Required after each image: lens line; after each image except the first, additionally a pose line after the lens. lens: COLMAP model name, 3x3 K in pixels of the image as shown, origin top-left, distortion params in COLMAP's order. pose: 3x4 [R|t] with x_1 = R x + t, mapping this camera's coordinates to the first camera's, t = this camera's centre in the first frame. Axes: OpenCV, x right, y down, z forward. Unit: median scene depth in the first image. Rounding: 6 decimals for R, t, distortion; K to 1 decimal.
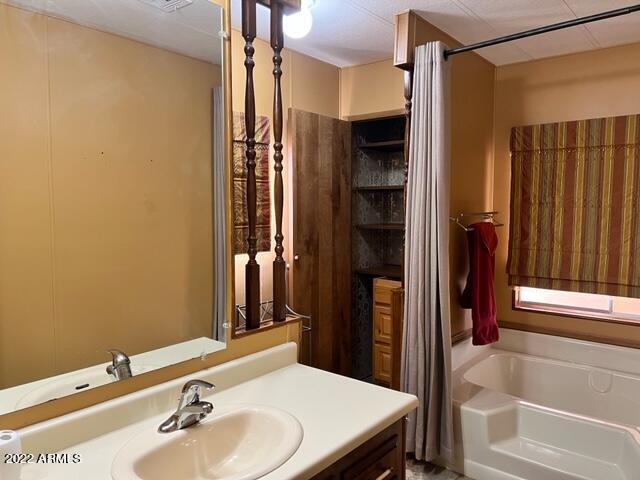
lens RADIAL K [[485.2, 0, 314.9], [0, 485.2, 243.2], [0, 0, 1]] dist [0.099579, -0.127492]
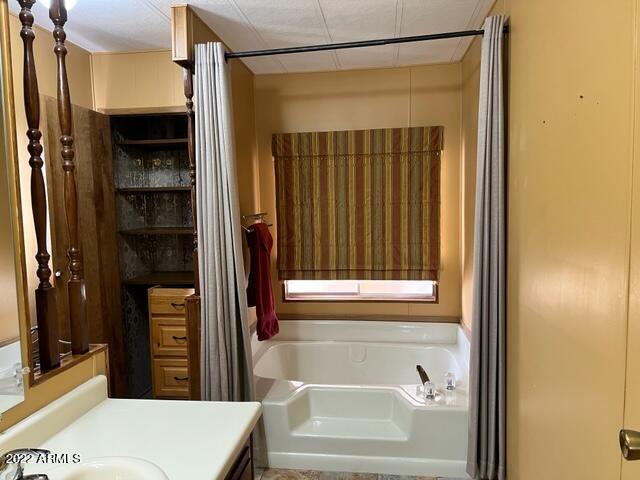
lens RADIAL K [[485.2, 0, 314.9], [0, 485.2, 243.2], [0, 0, 1]] dist [0.099579, -0.127492]
pose [[0.848074, -0.061987, 0.526240, -0.106145], [0.062713, 0.997896, 0.016479, -0.009191], [-0.526154, 0.019027, 0.850176, 0.052298]]
